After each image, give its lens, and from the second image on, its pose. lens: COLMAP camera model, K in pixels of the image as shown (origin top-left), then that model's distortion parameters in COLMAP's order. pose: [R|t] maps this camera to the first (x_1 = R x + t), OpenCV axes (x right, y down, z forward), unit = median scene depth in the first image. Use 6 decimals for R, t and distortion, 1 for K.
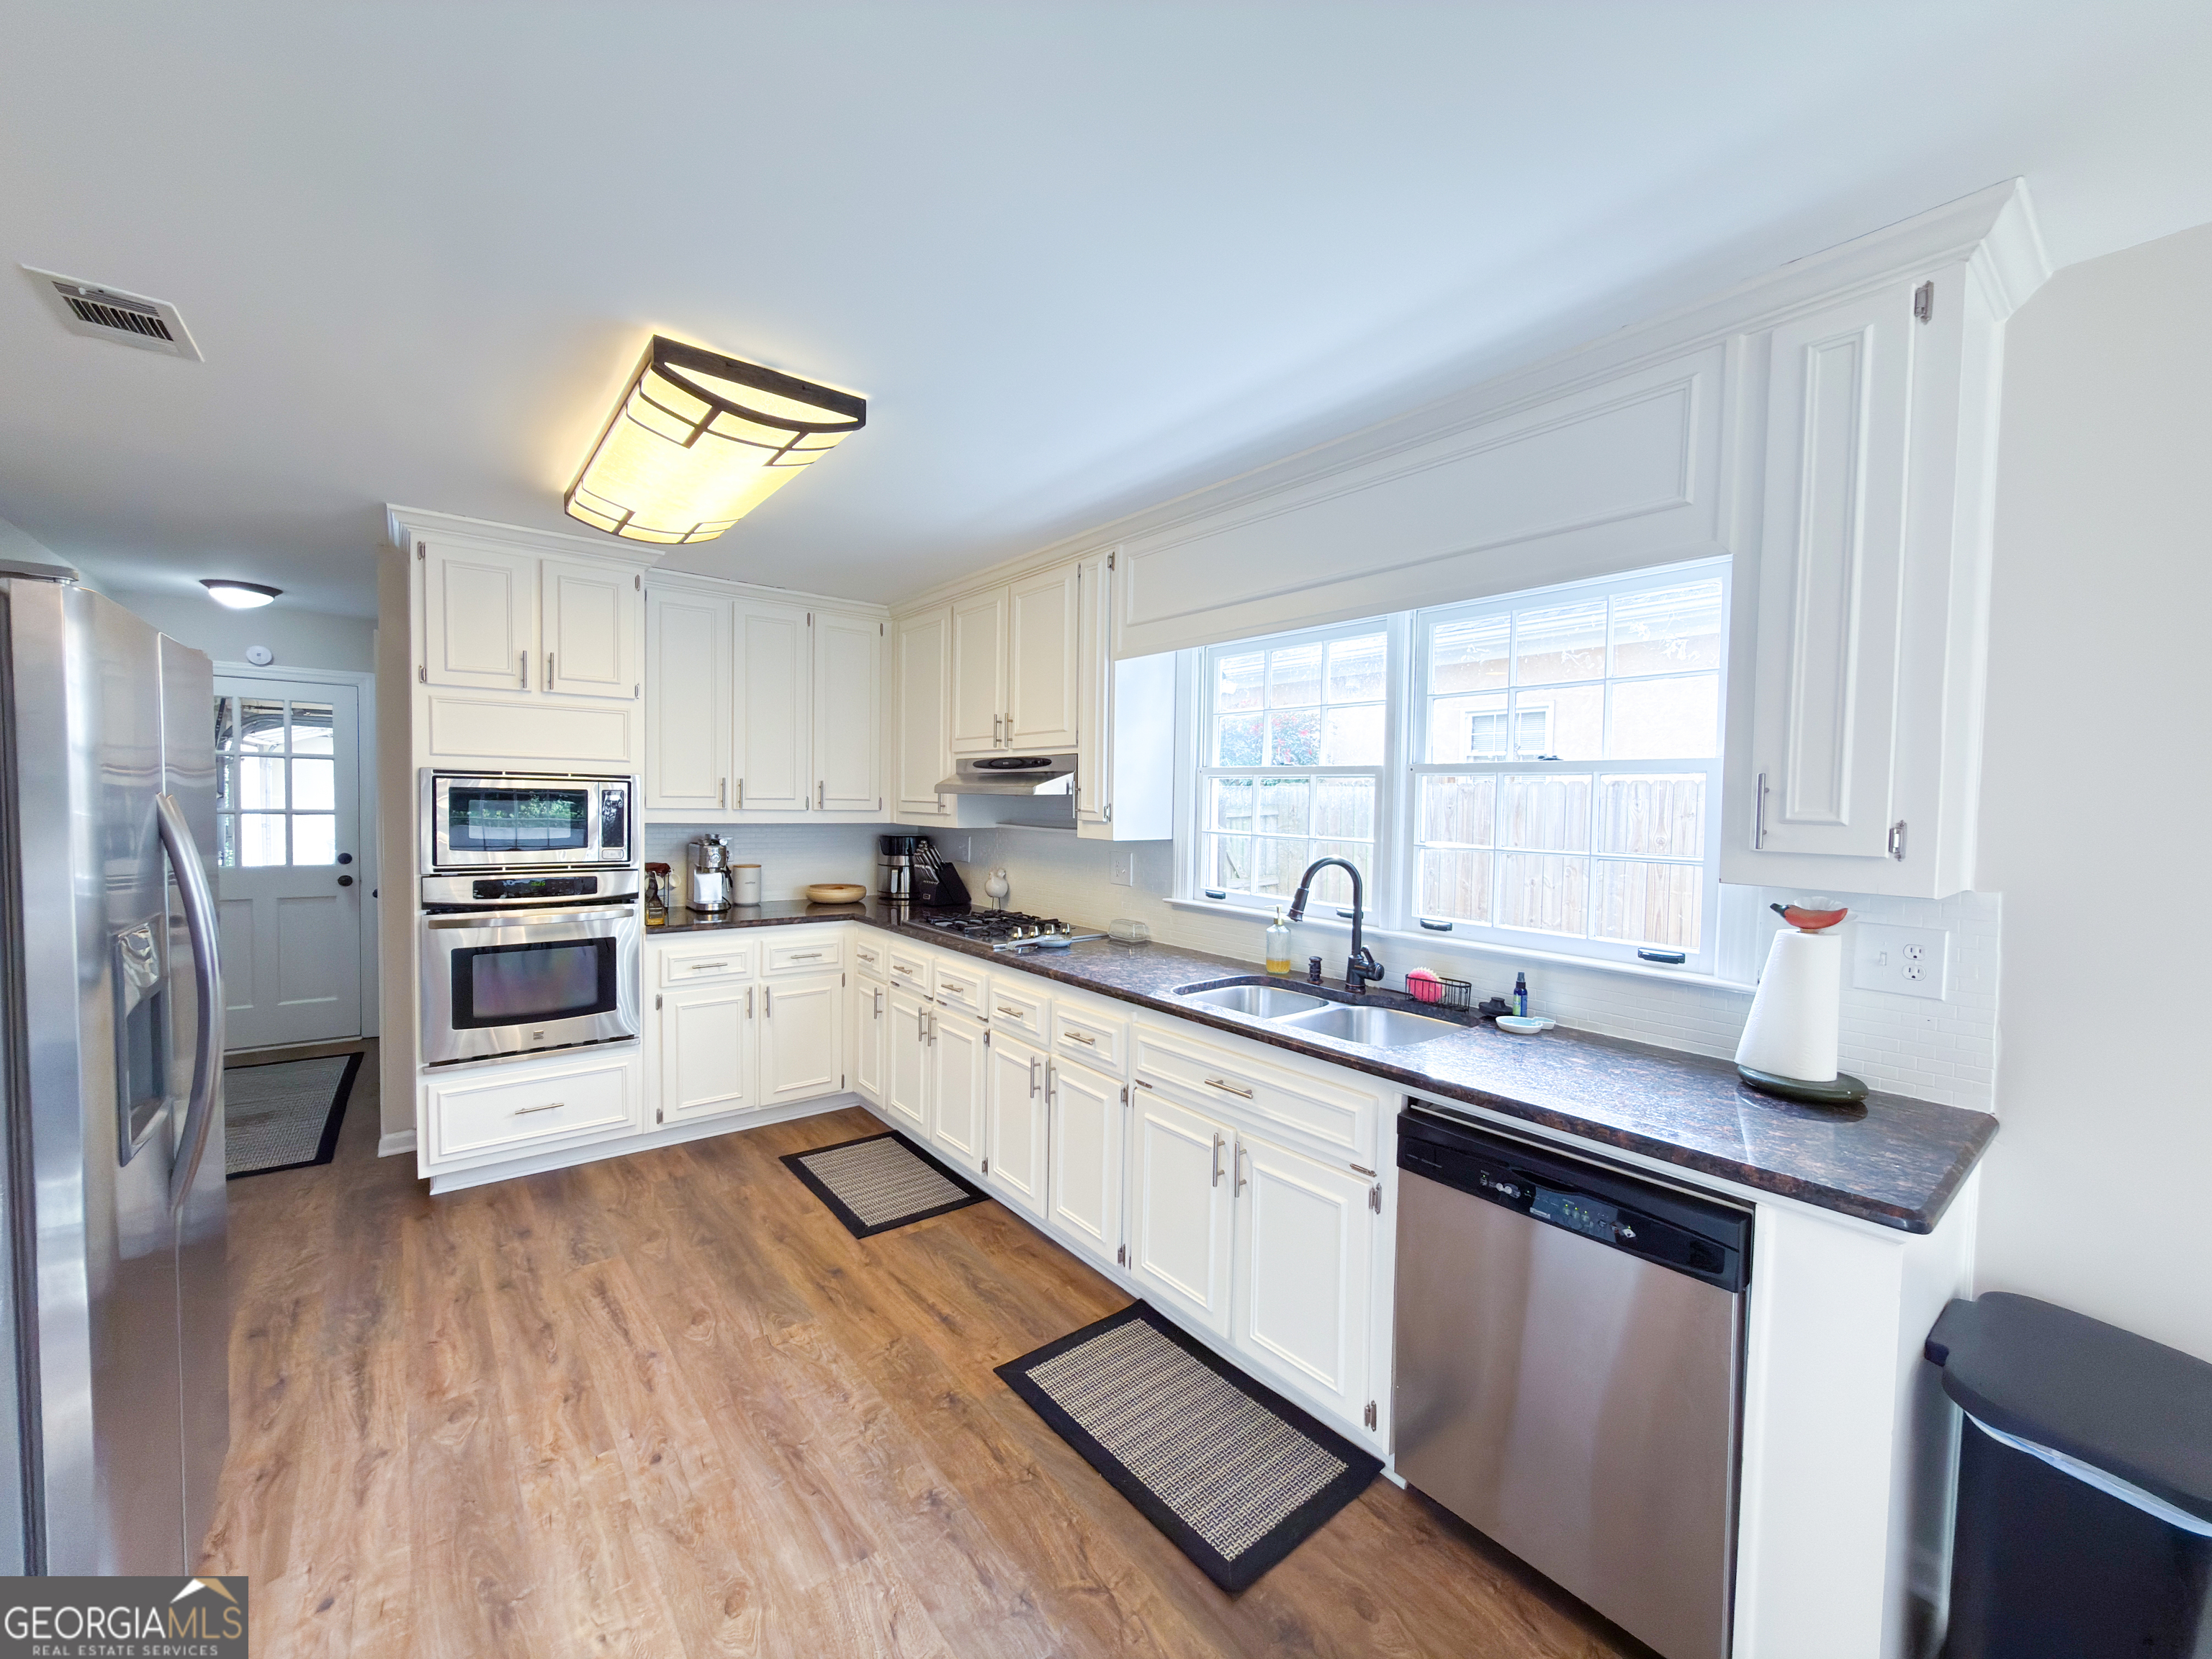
lens RADIAL K [[879.2, 0, 1109.1], [0, 879.2, 835.2], [0, 0, 1]] dist [0.001553, 0.000321]
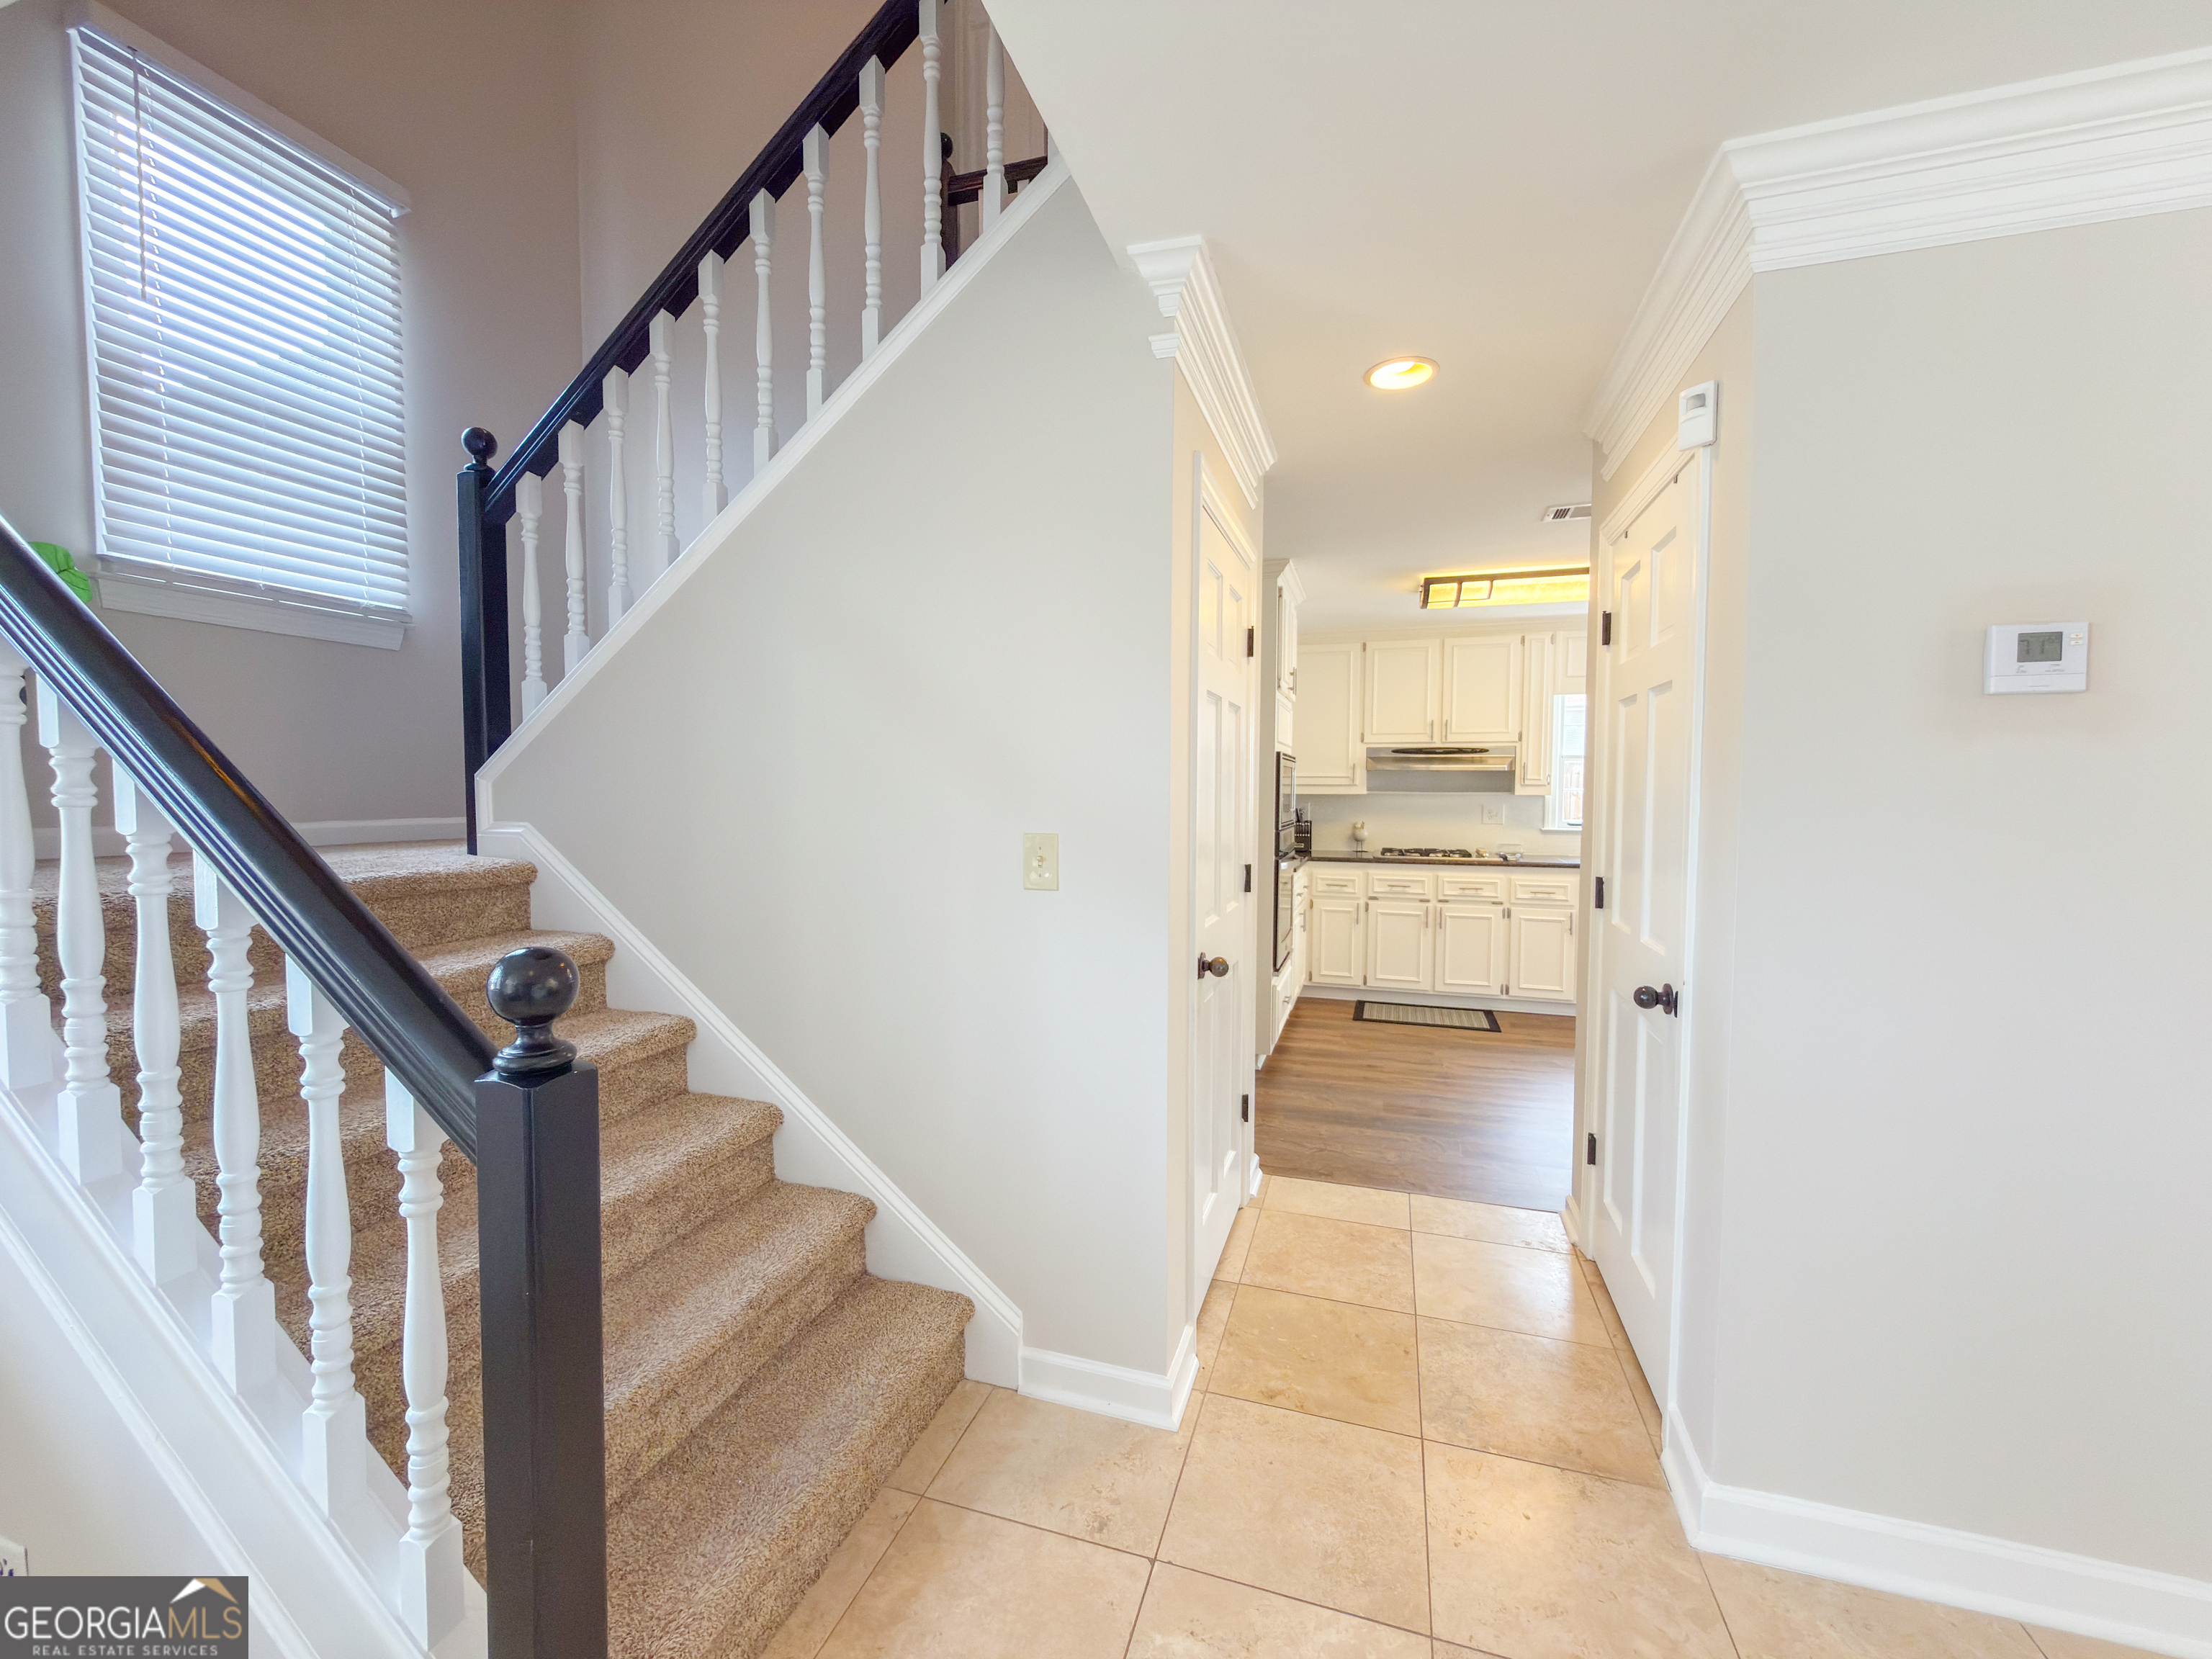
lens RADIAL K [[879.2, 0, 1118.1], [0, 879.2, 832.0], [0, 0, 1]] dist [0.001553, 0.000321]
pose [[0.828052, -0.039982, 0.559224, -2.351012], [0.033568, 0.999200, 0.021734, 0.016364], [-0.559646, 0.000775, 0.828731, 0.018404]]
